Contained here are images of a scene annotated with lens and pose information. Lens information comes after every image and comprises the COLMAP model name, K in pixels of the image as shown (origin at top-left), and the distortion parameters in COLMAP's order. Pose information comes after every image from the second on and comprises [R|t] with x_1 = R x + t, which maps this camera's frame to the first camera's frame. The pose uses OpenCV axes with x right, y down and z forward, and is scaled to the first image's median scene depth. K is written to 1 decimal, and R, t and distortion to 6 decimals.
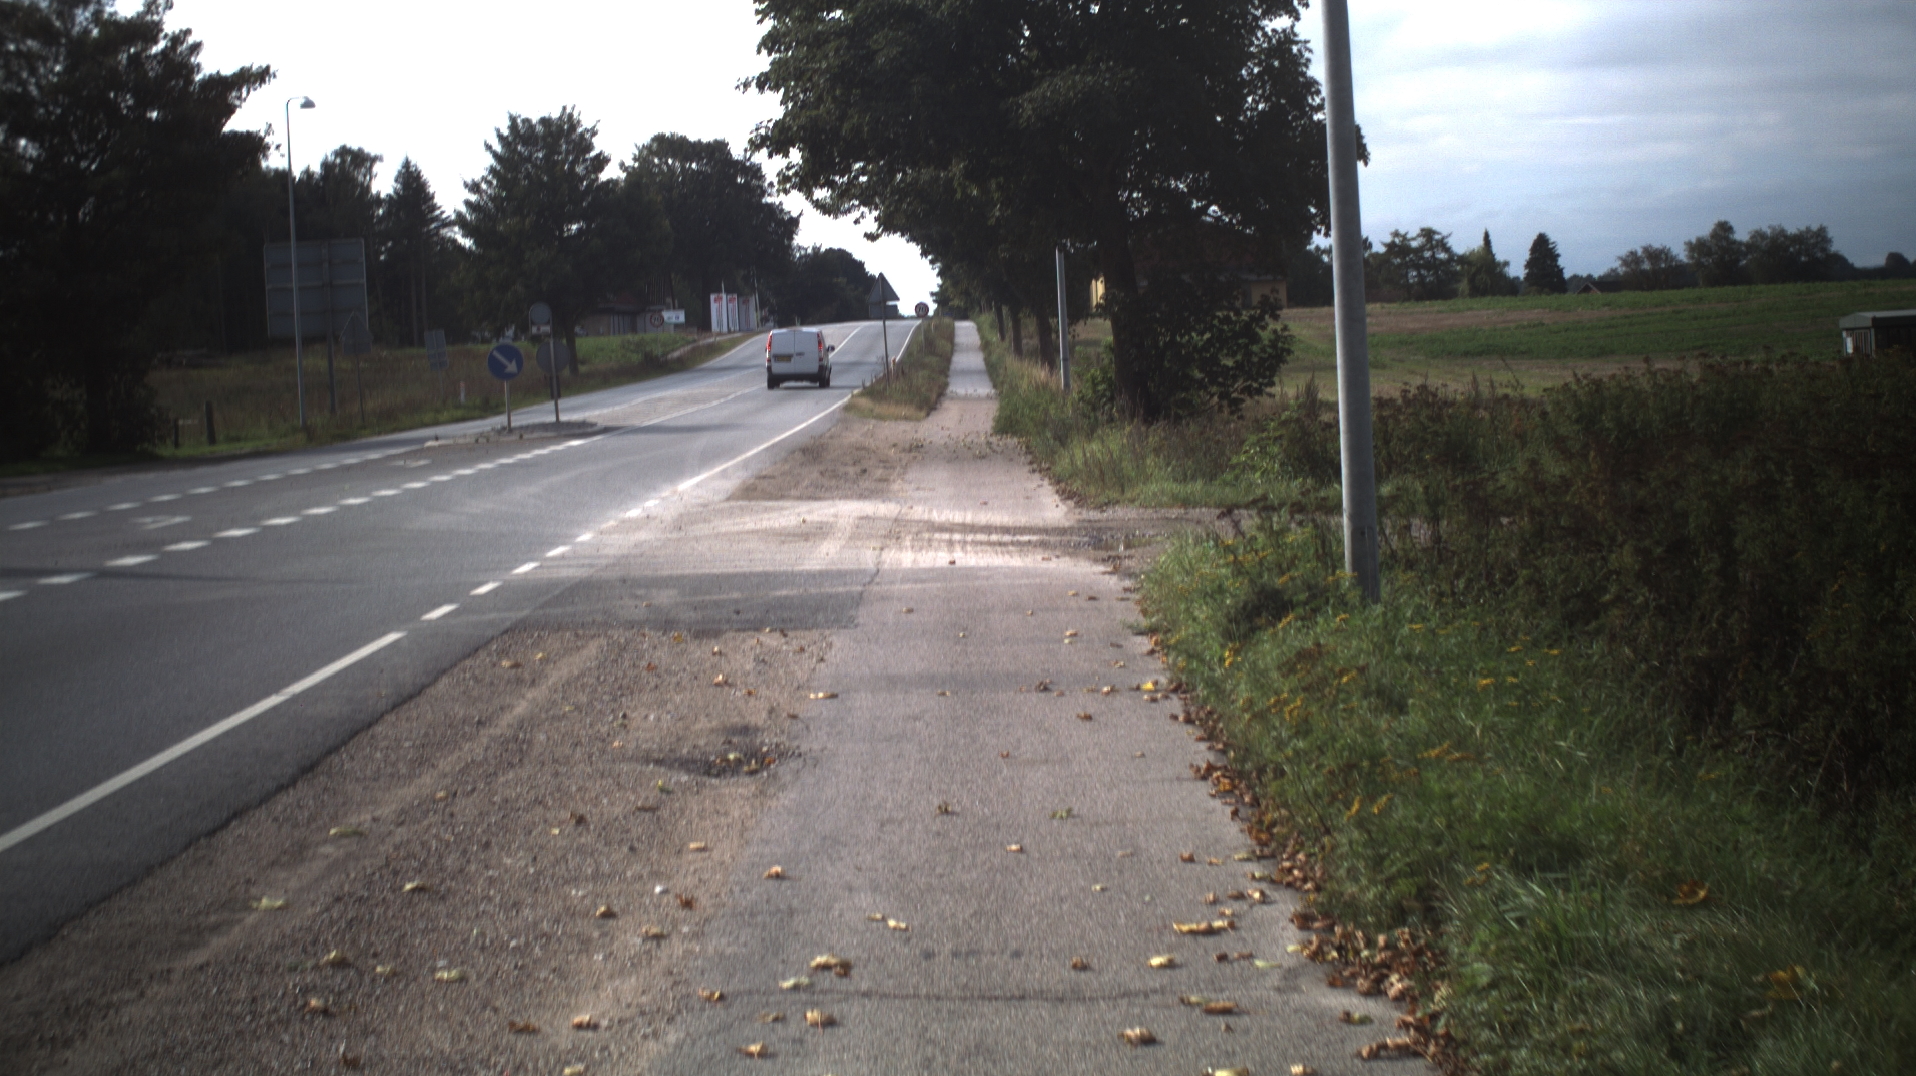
lens RADIAL K [[3488.5, 0, 958.0], [0, 3488.5, 538.0], [0, 0, 1]] dist [-0.266137, 0.311826]
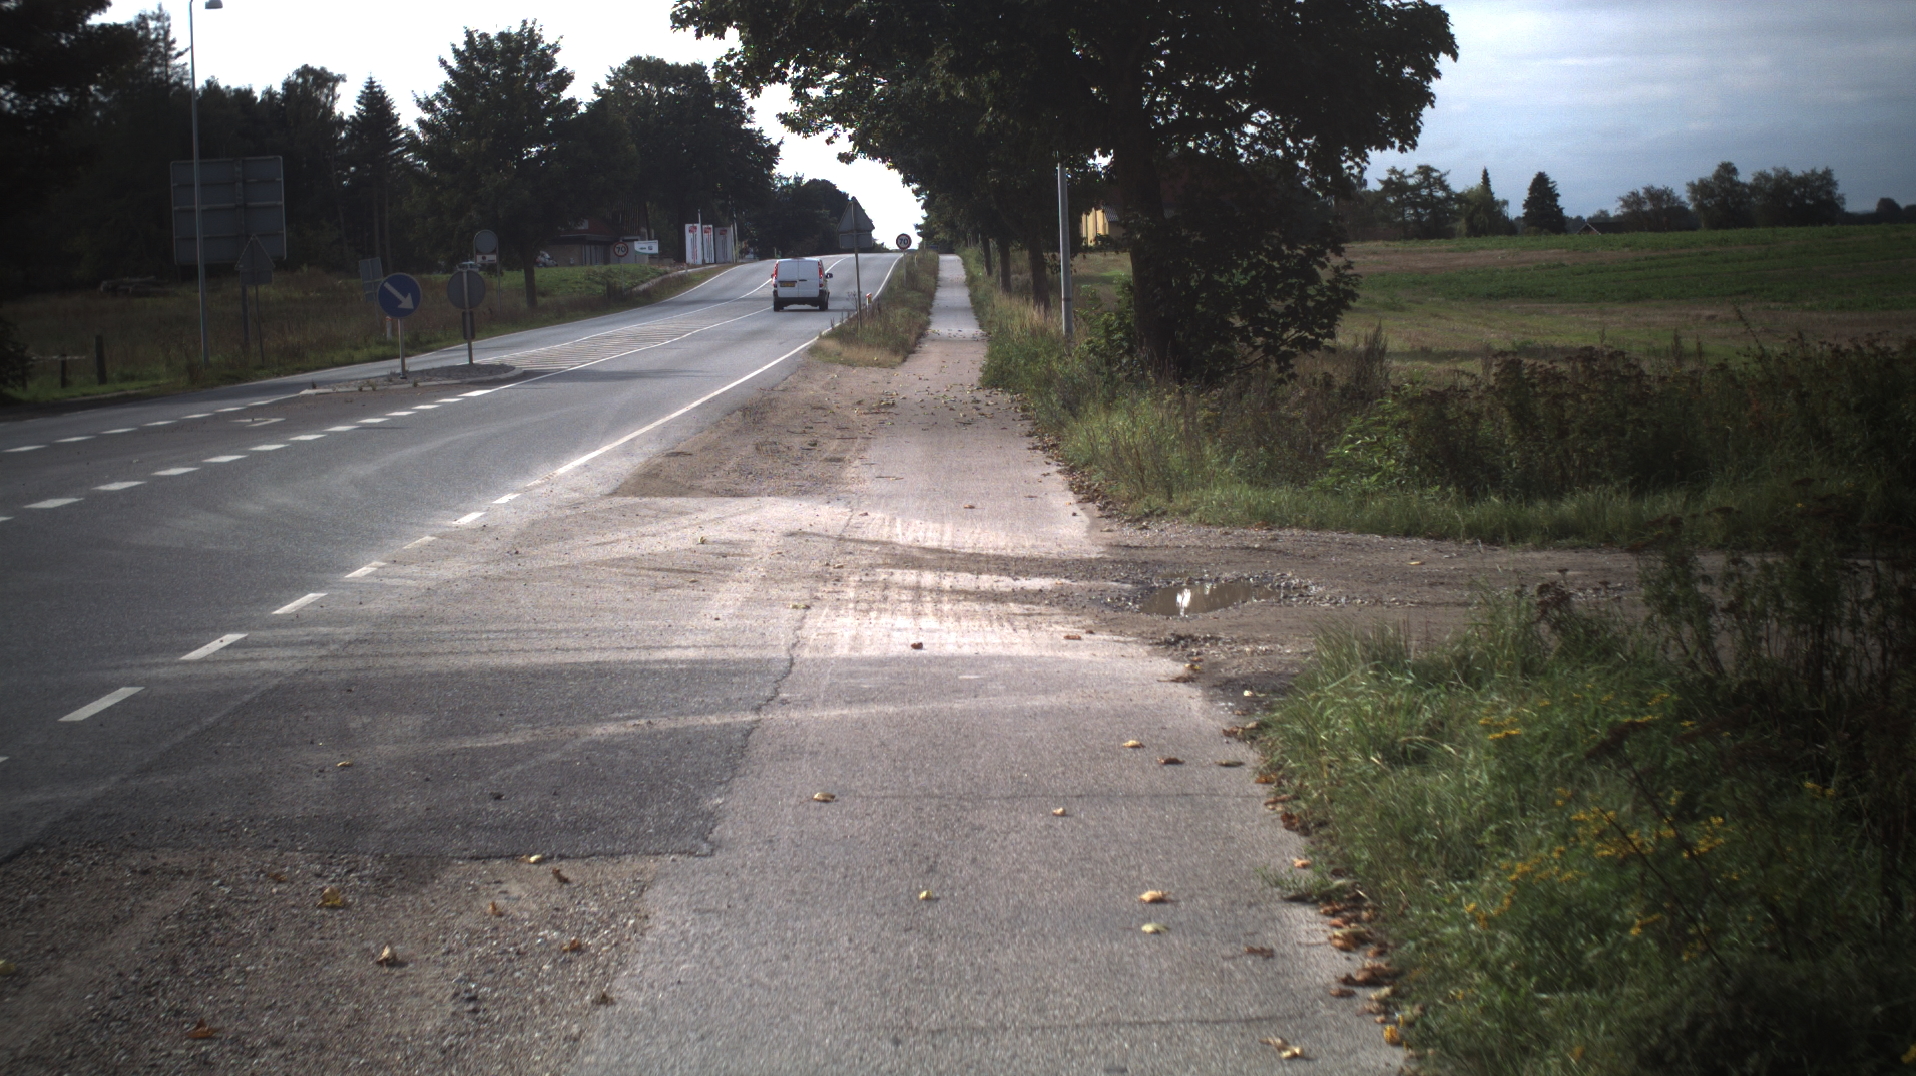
lens RADIAL K [[3488.5, 0, 958.0], [0, 3488.5, 538.0], [0, 0, 1]] dist [-0.266137, 0.311826]
pose [[0.999924, 0.011199, 0.005097, 0.000476], [-0.011293, 0.999759, 0.018839, -0.005227], [-0.004885, -0.018895, 0.999810, 0.090530]]
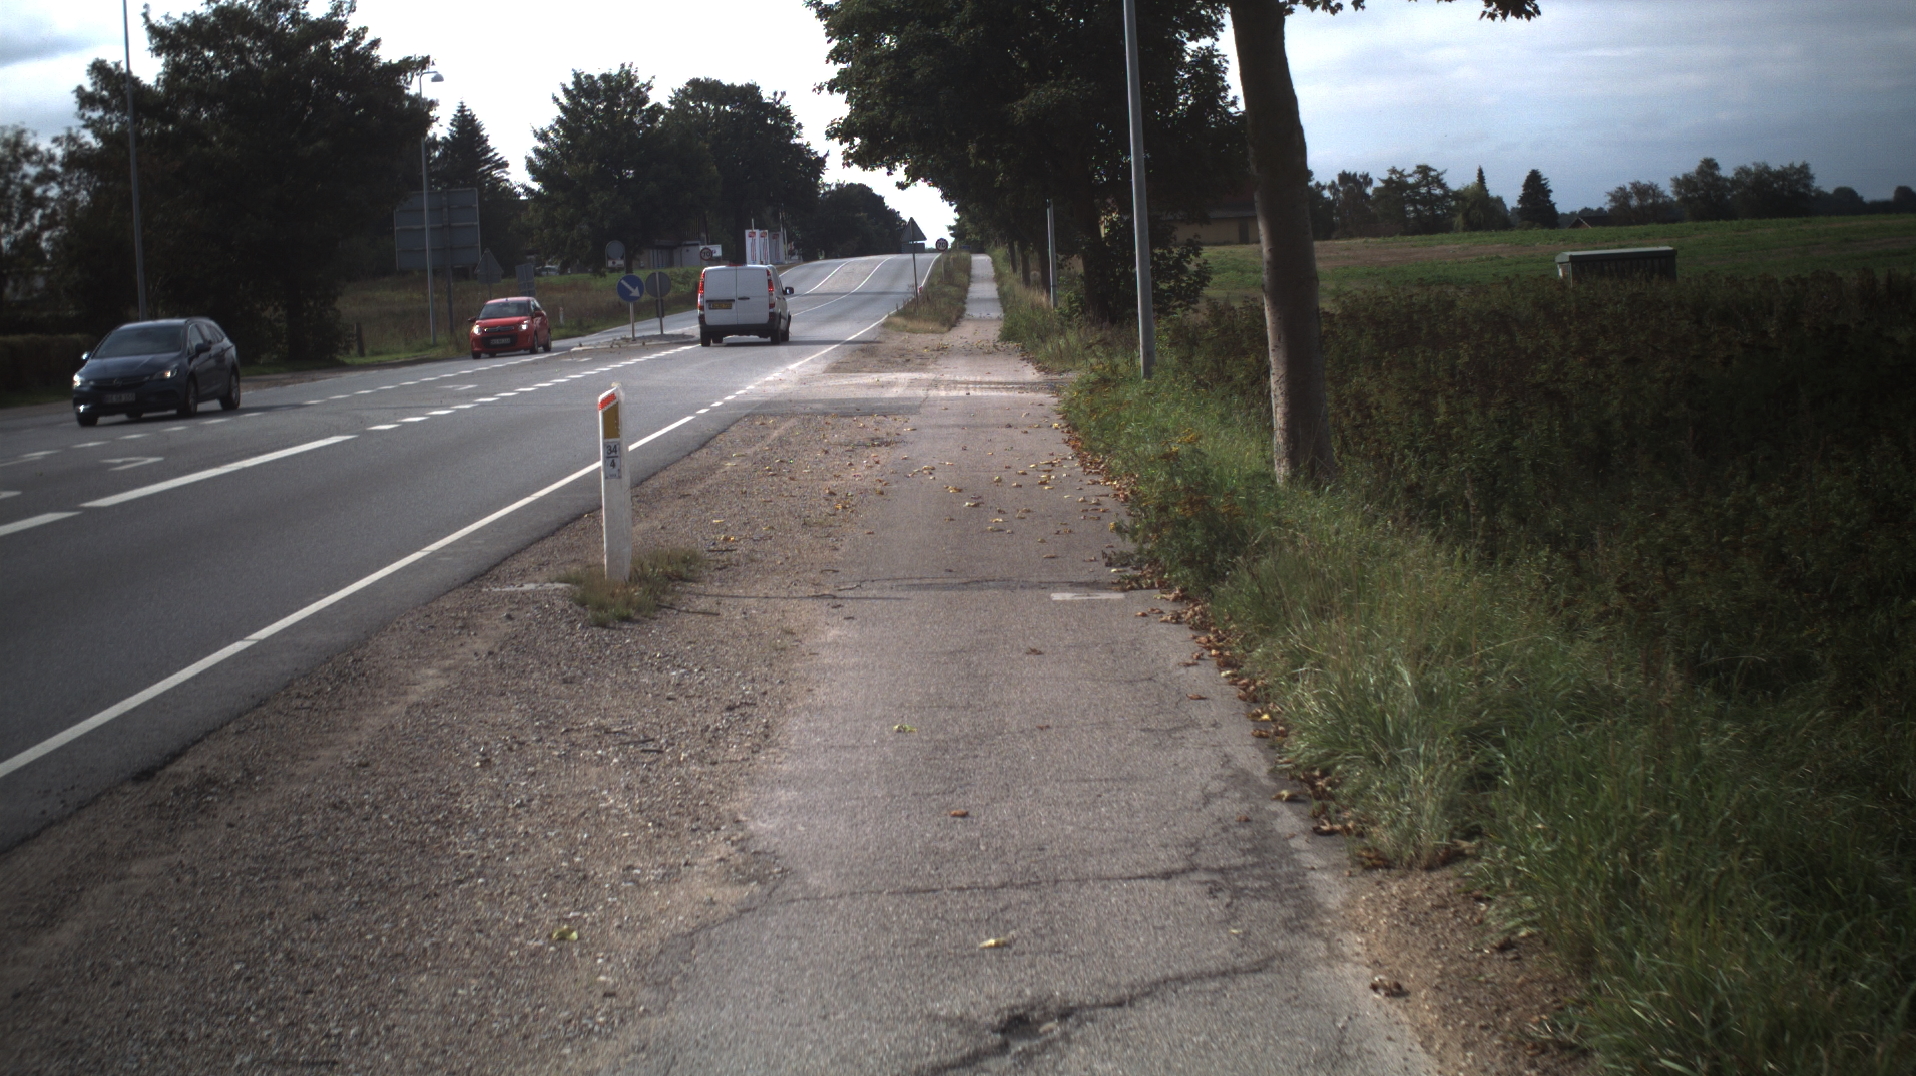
lens RADIAL K [[3488.5, 0, 958.0], [0, 3488.5, 538.0], [0, 0, 1]] dist [-0.266137, 0.311826]
pose [[0.999988, -0.000256, -0.004882, 0.000445], [0.000350, 0.999812, 0.019404, 0.010521], [0.004876, -0.019406, 0.999800, -0.181081]]
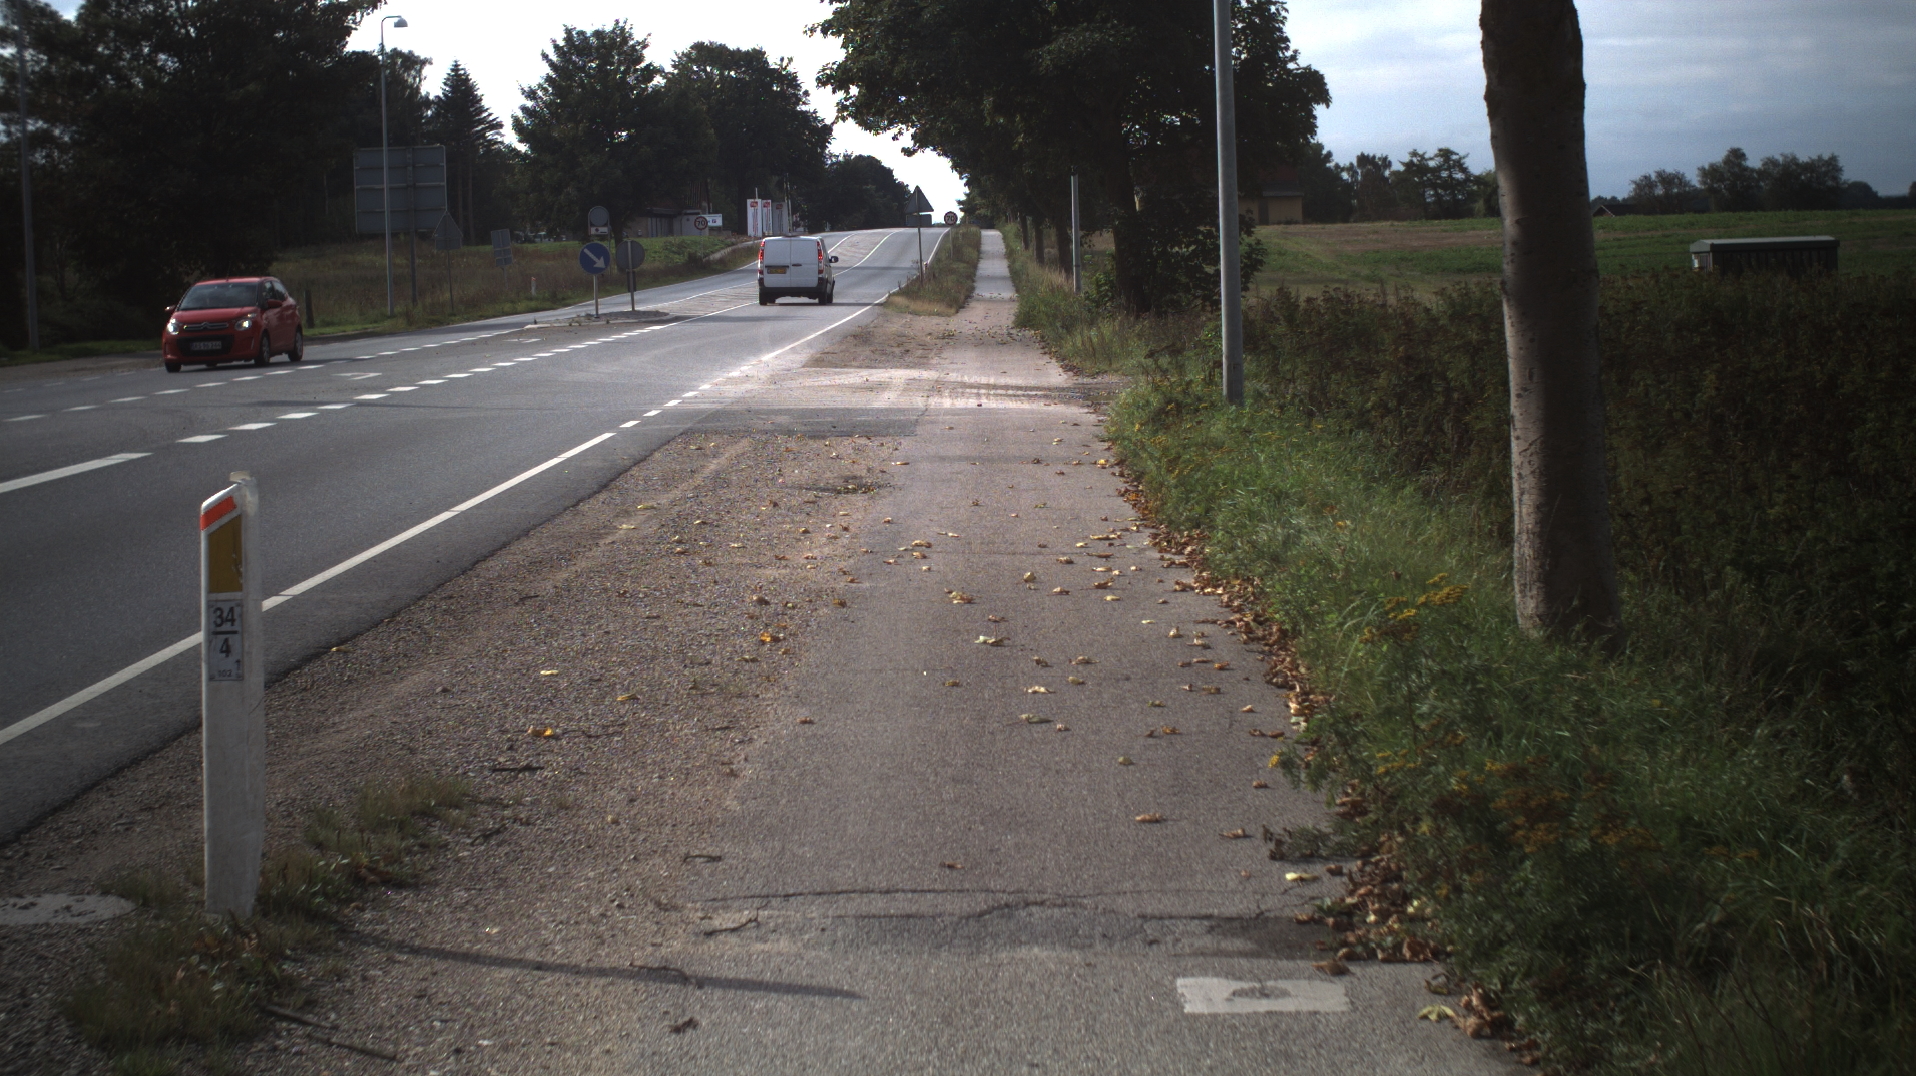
lens RADIAL K [[3488.5, 0, 958.0], [0, 3488.5, 538.0], [0, 0, 1]] dist [-0.266137, 0.311826]
pose [[0.999765, 0.020963, -0.005544, -0.000317], [-0.020810, 0.999435, 0.026412, 0.005395], [0.006094, -0.026291, 0.999636, -0.090405]]
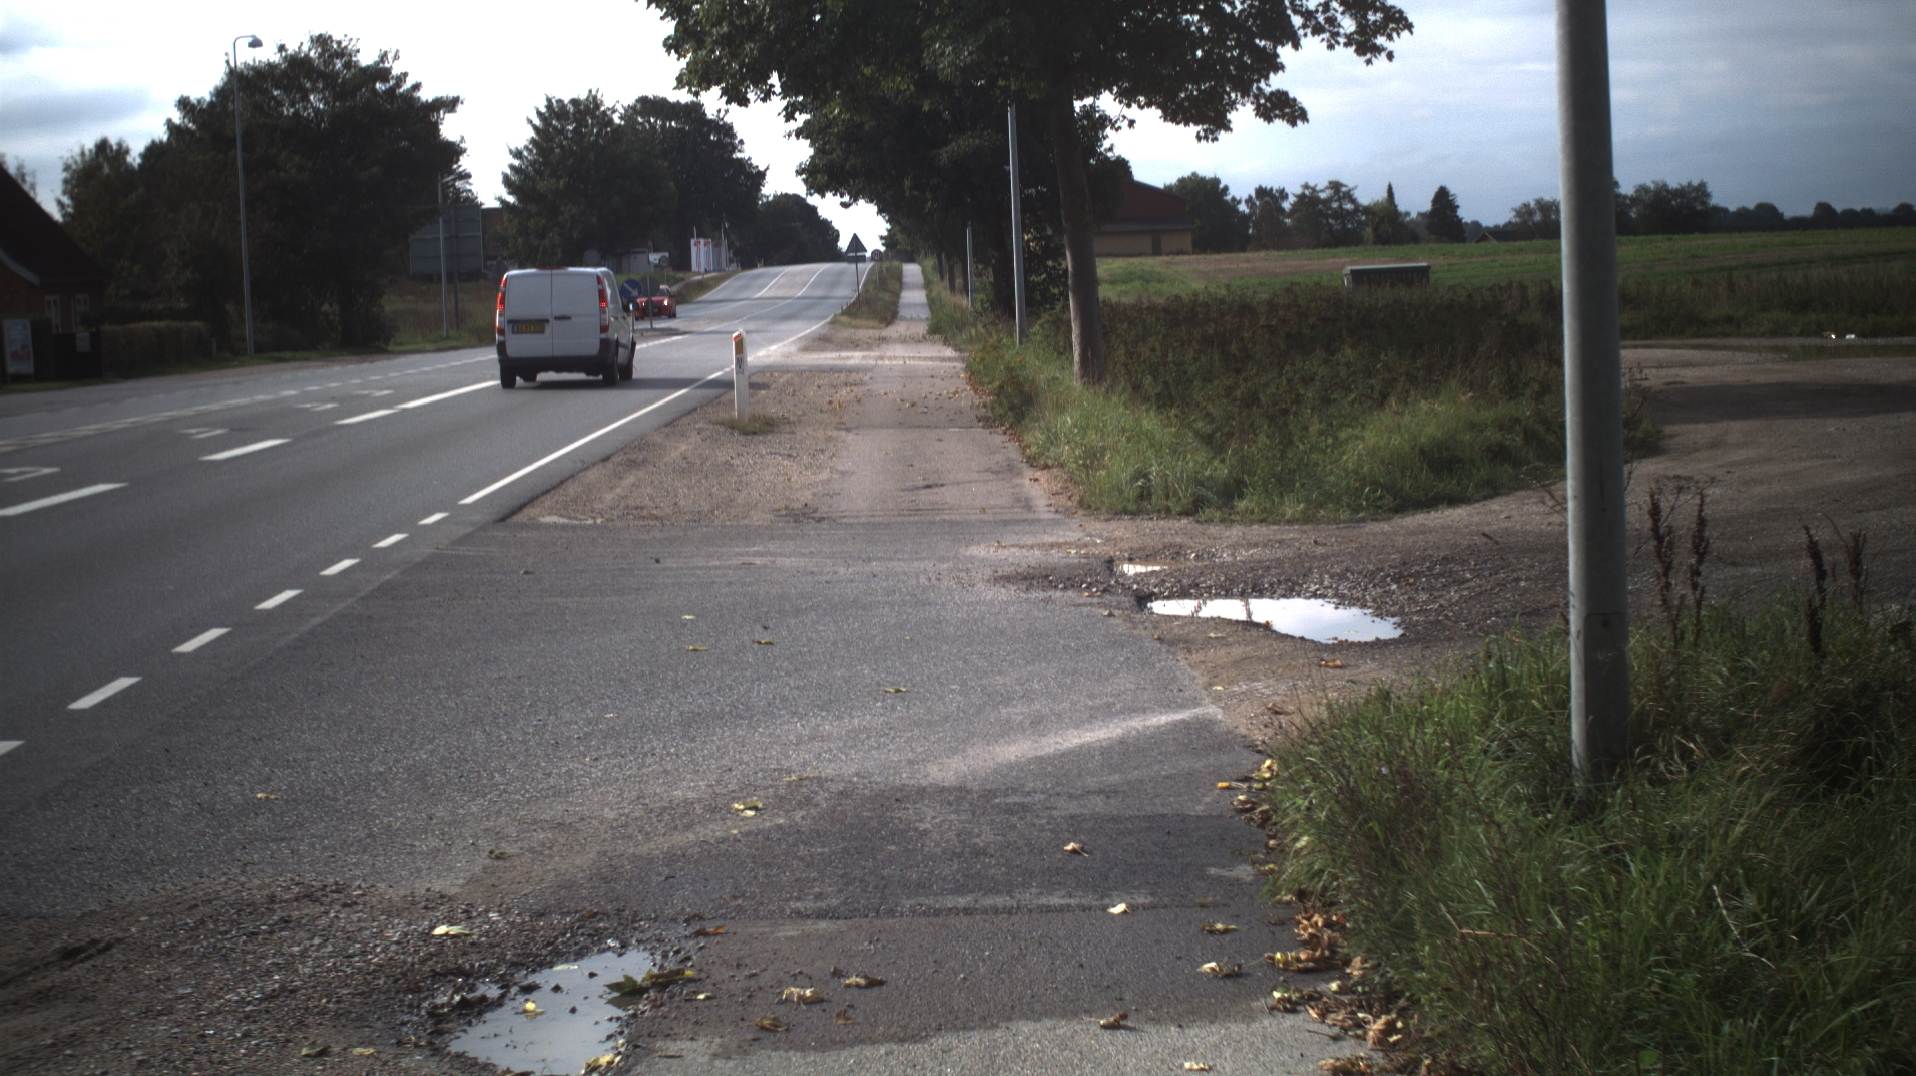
lens RADIAL K [[3488.5, 0, 958.0], [0, 3488.5, 538.0], [0, 0, 1]] dist [-0.266137, 0.311826]
pose [[0.999854, 0.006440, 0.015843, -0.000509], [-0.006707, 0.999835, 0.016873, 0.021227], [-0.015732, -0.016977, 0.999732, -0.362012]]
